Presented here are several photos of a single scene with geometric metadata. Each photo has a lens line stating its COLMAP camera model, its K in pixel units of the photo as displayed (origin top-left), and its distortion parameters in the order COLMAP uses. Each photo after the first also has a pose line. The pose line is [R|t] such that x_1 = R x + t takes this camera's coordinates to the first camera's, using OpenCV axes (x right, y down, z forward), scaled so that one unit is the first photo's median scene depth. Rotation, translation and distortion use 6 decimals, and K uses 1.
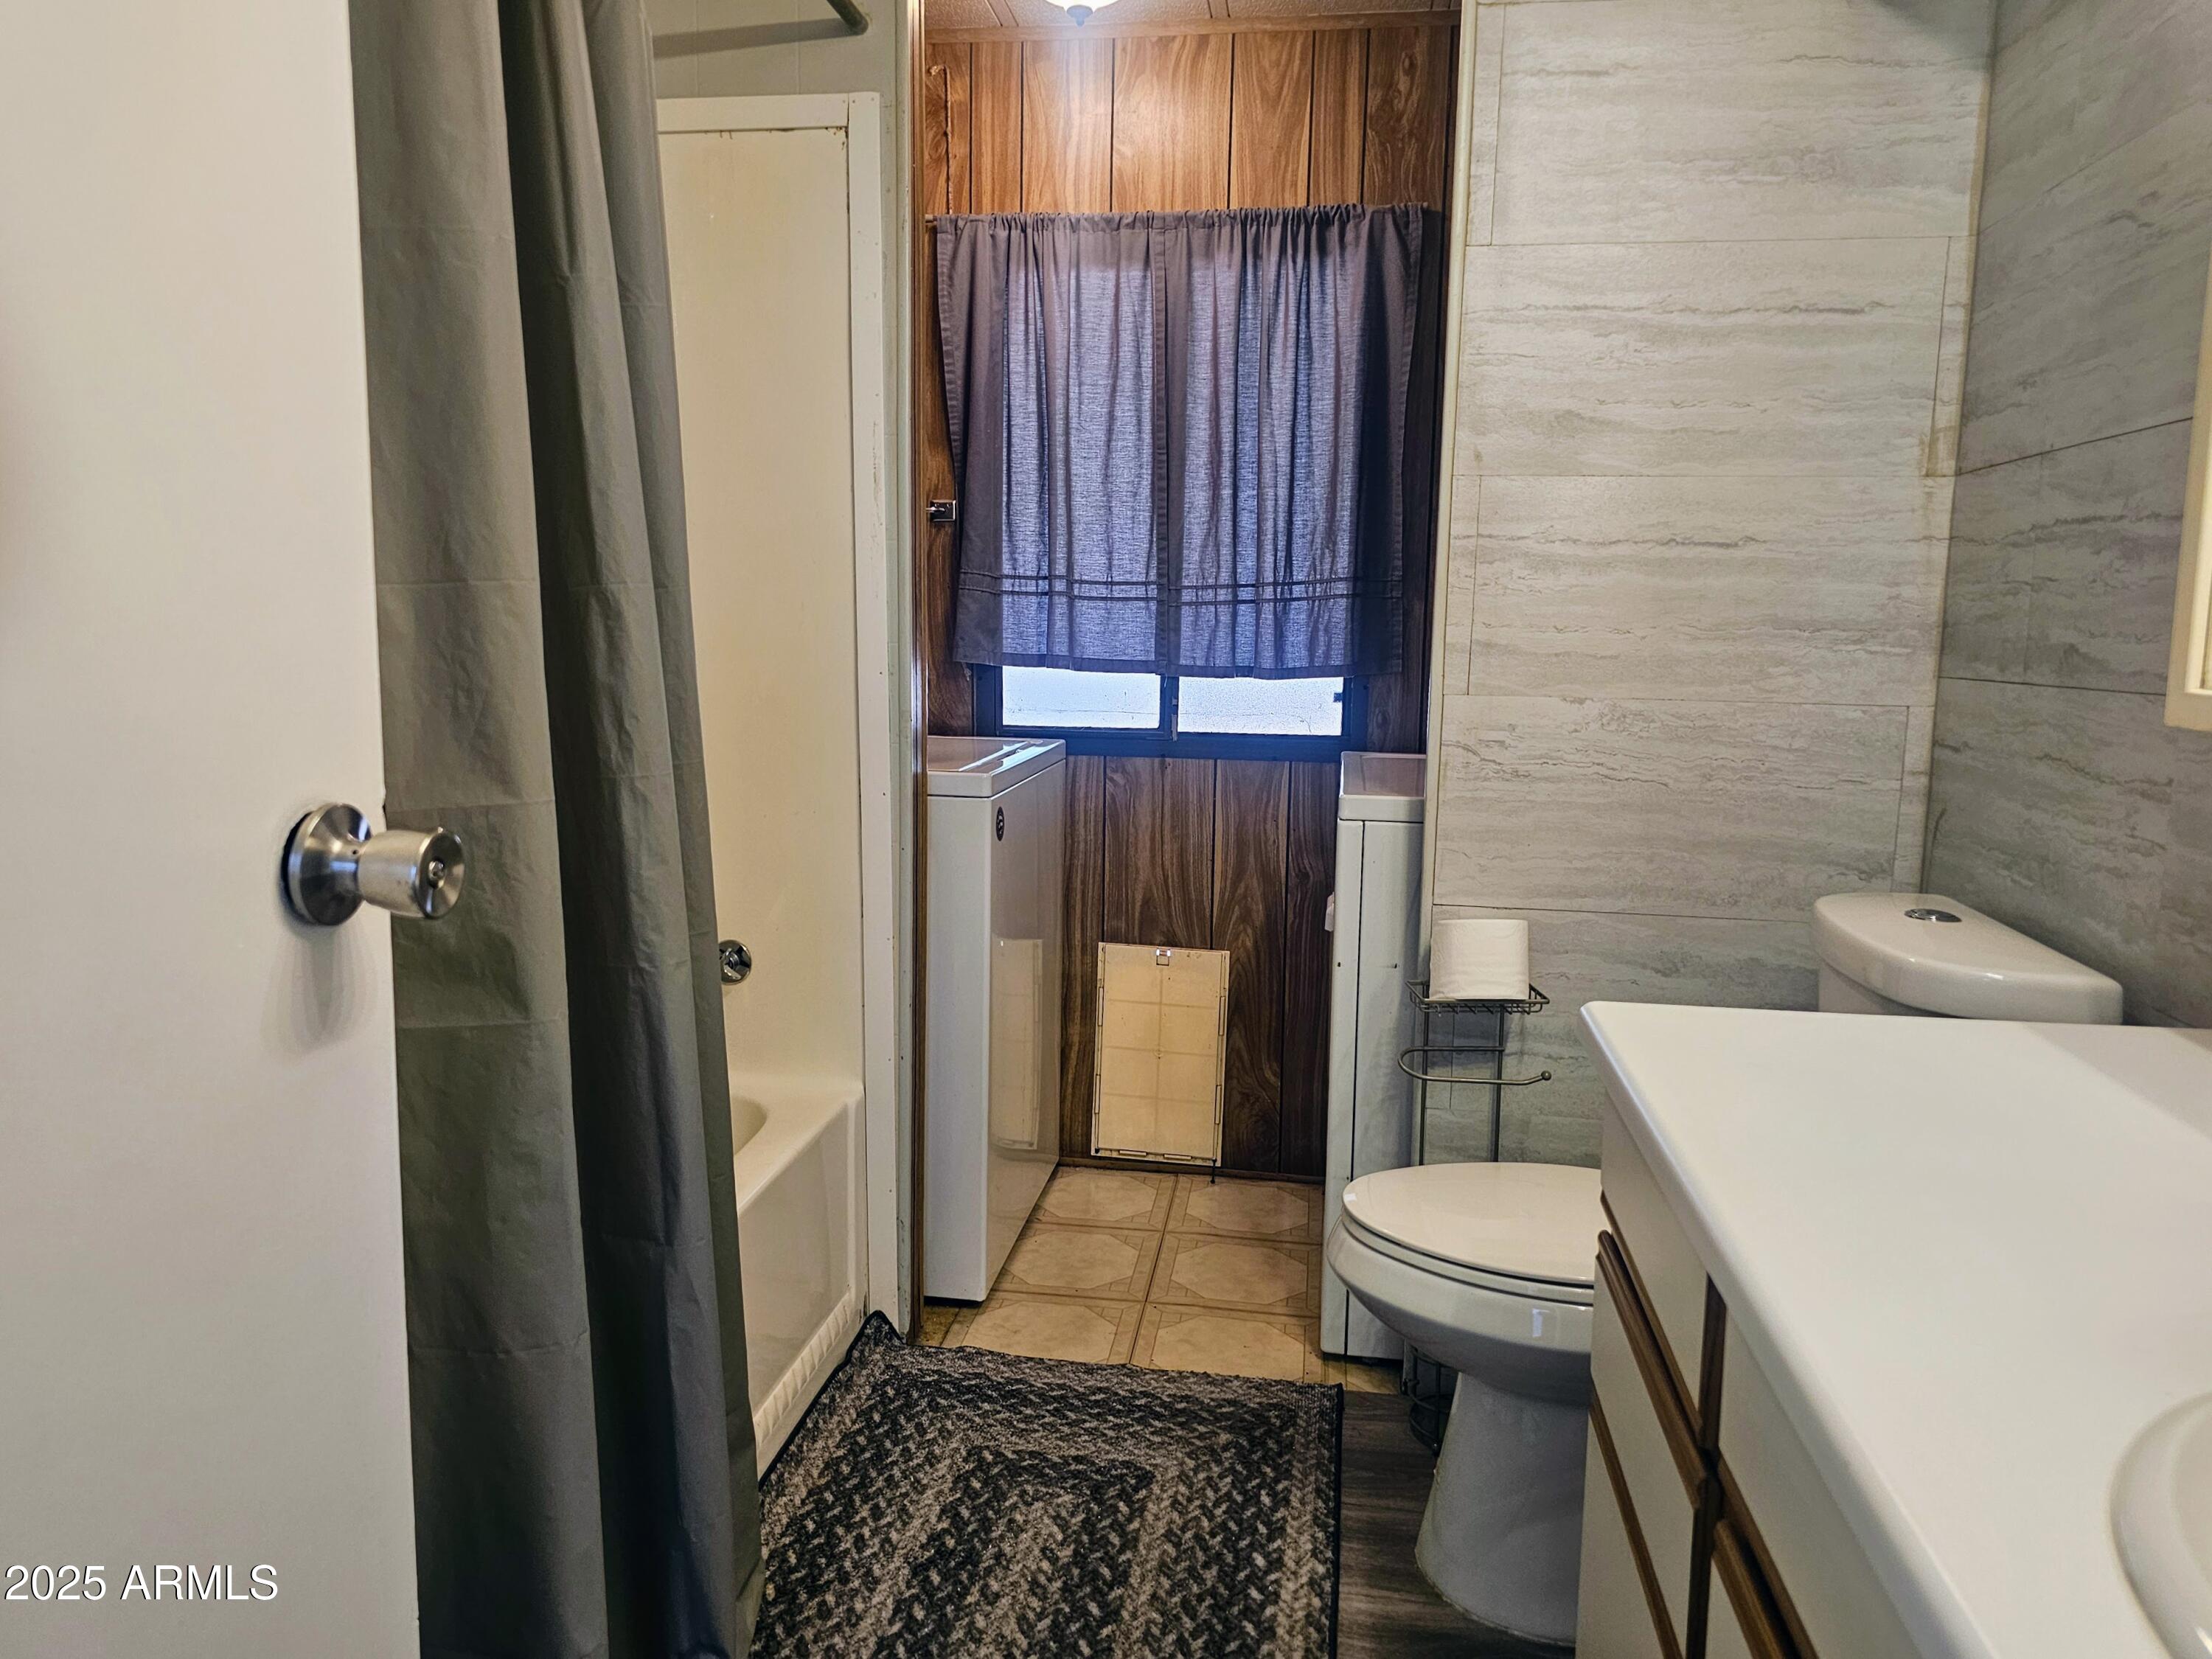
lens RADIAL K [[1502.9, 0, 1129.0], [0, 1502.9, 833.5], [0, 0, 1]] dist [0.045196, -0.039146]
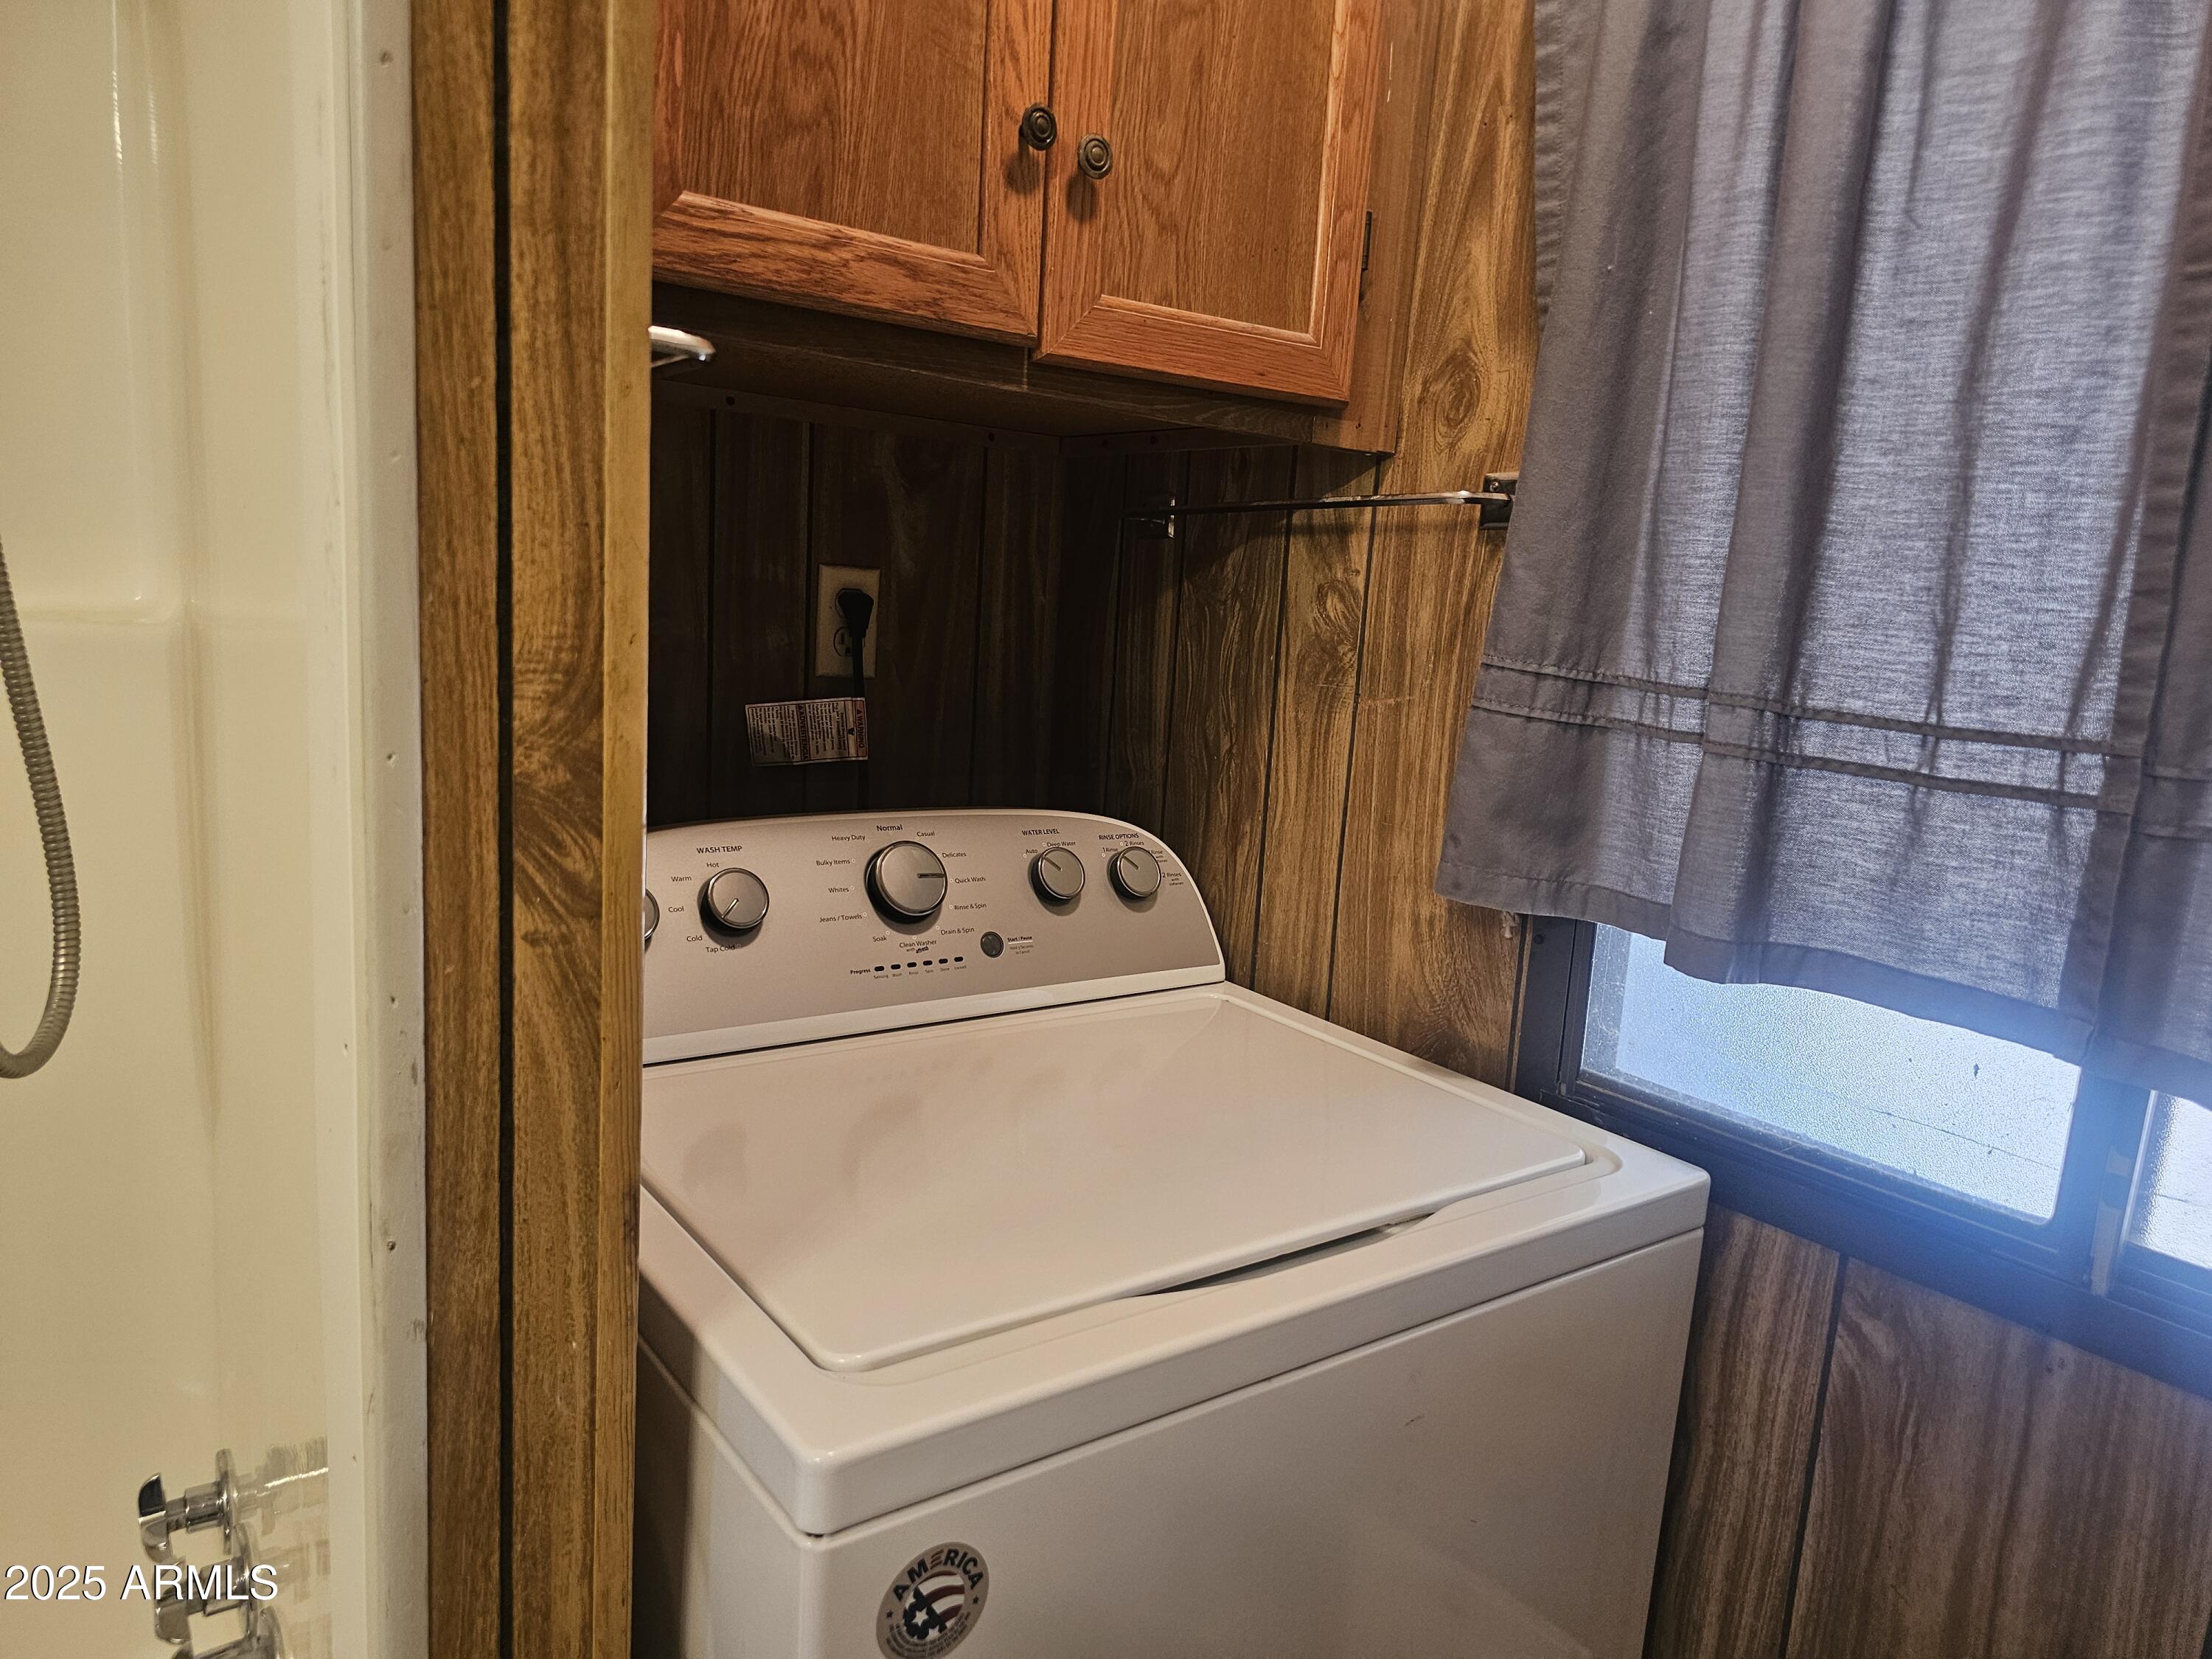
lens RADIAL K [[1502.9, 0, 1097.2], [0, 1502.9, 849.7], [0, 0, 1]] dist [0.045196, -0.039146]
pose [[0.686914, 0.160207, -0.708860, 0.121987], [-0.163916, 0.984419, 0.063645, -0.176119], [0.708012, 0.072475, 0.702472, 0.871359]]
